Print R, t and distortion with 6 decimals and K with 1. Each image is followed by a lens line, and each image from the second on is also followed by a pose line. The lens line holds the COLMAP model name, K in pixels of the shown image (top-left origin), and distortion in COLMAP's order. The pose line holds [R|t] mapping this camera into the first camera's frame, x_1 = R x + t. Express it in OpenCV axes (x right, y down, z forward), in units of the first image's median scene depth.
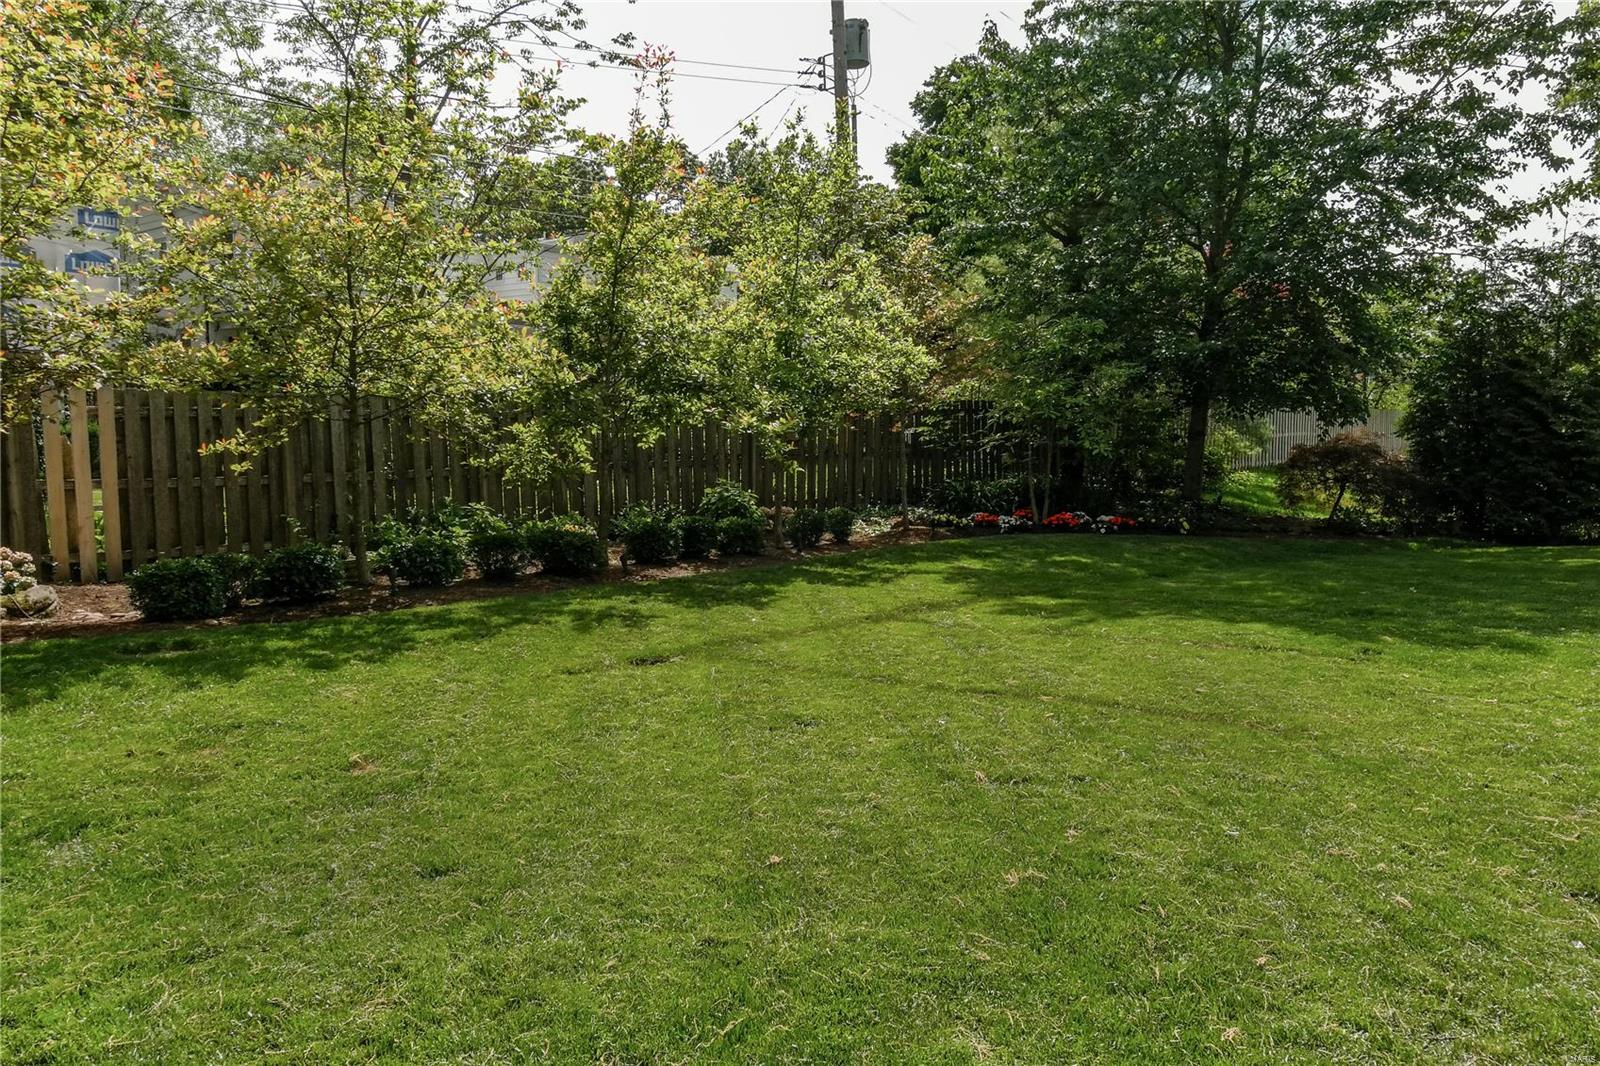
lens RADIAL K [[1342.3, 0, 800.0], [0, 1342.3, 533.0], [0, 0, 1]] dist [0.000417, -0.001405]
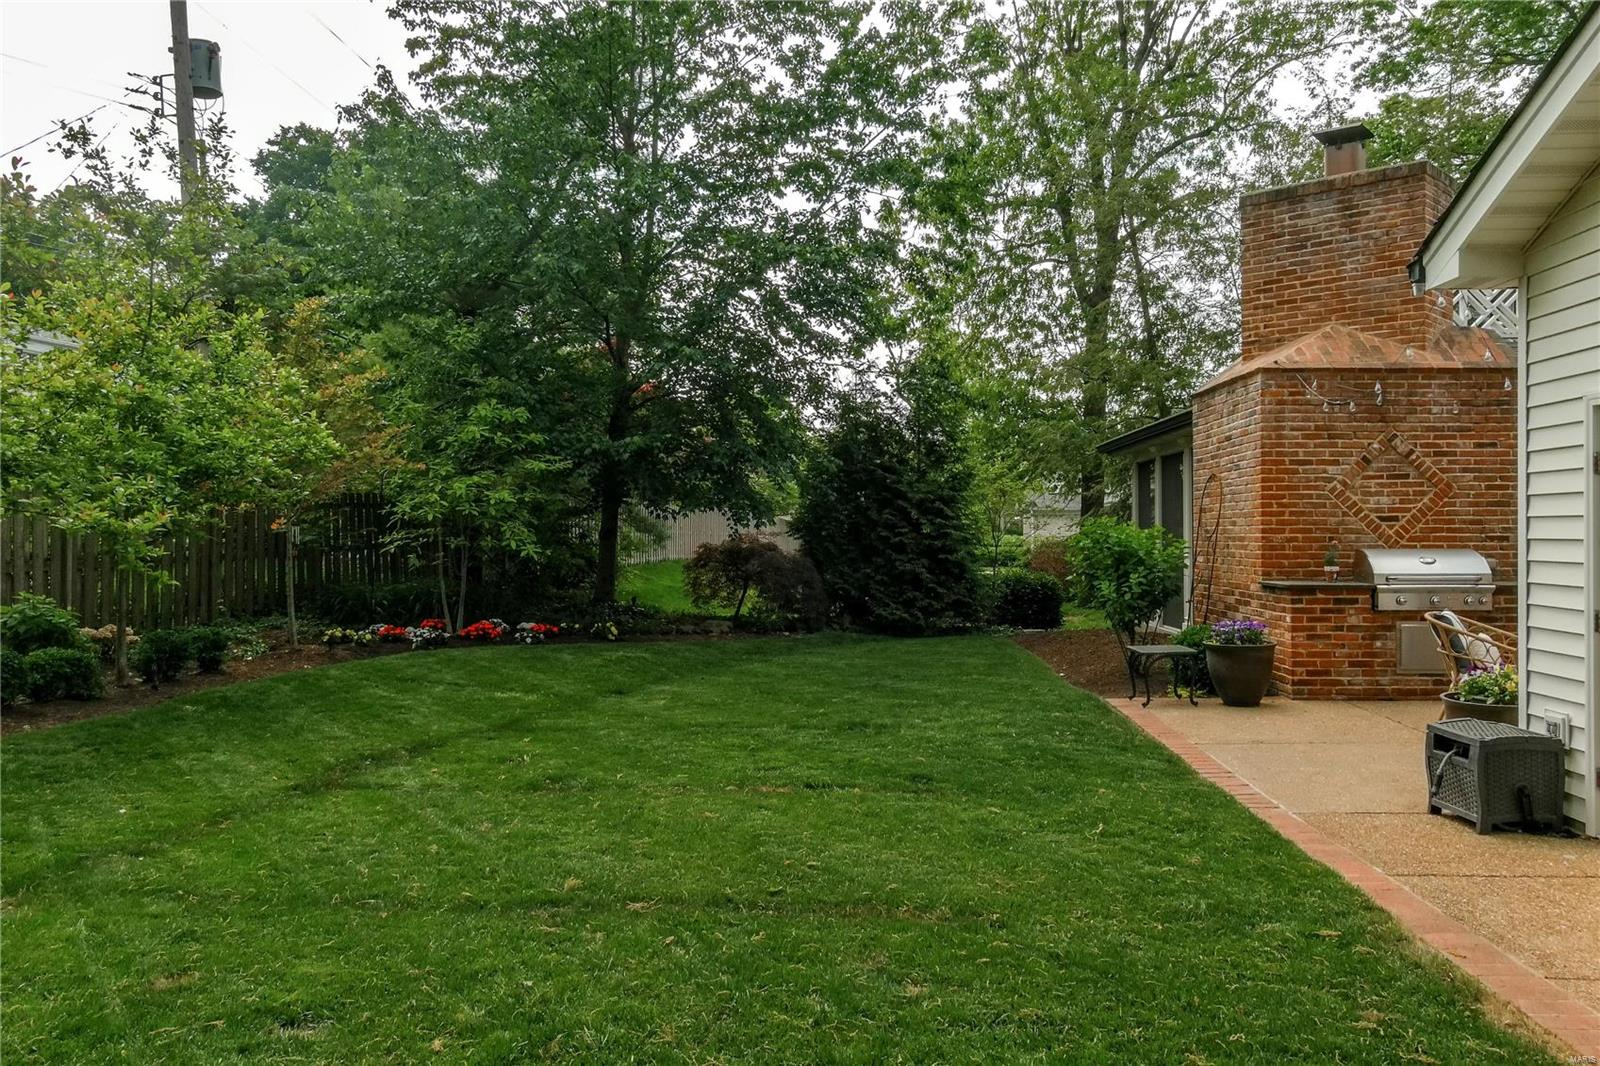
lens RADIAL K [[1240.8, 0, 800.0], [0, 1240.8, 533.0], [0, 0, 1]] dist [0.009885, 0.005055]
pose [[0.857047, 0.002251, 0.515233, -0.045621], [0.033600, 0.997618, -0.060249, -0.016576], [-0.514141, 0.068948, 0.854930, 0.181756]]
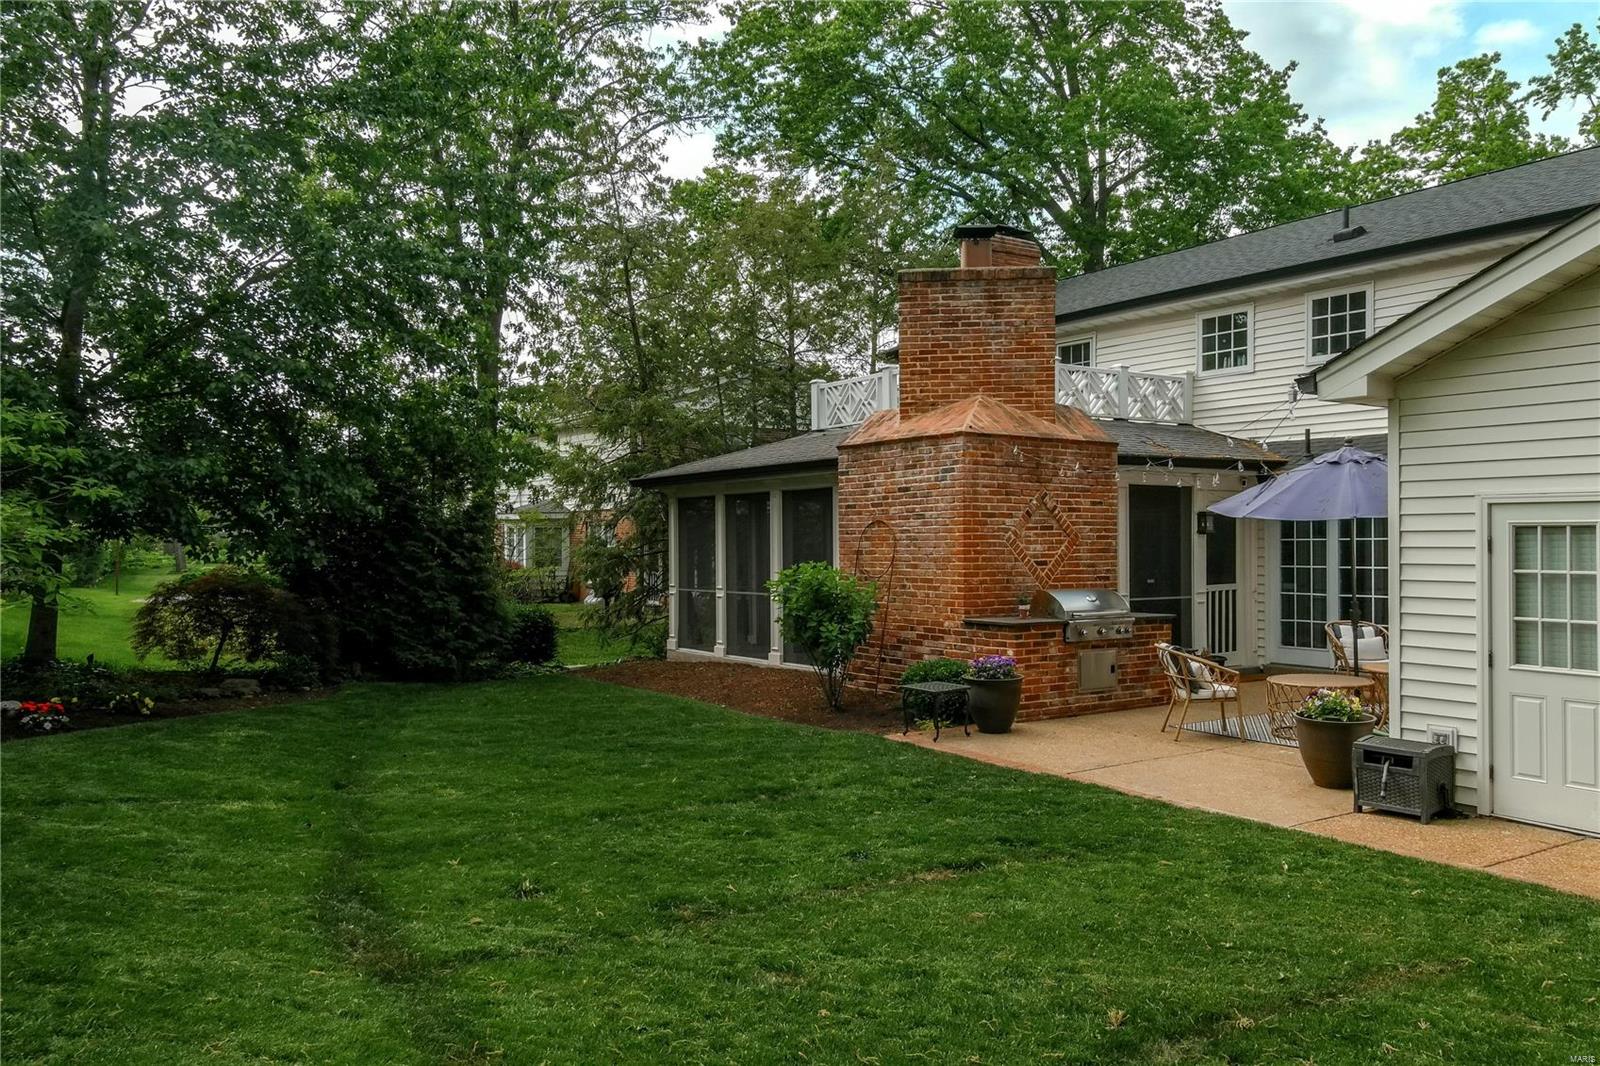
lens RADIAL K [[1229.3, 0, 774.4], [0, 1229.3, 547.6], [0, 0, 1]] dist [0.002554, -0.000583]
pose [[0.394853, -0.002572, 0.918741, -0.199152], [0.063475, 0.997683, -0.024487, -0.049723], [-0.916549, 0.067986, 0.394101, 0.397953]]
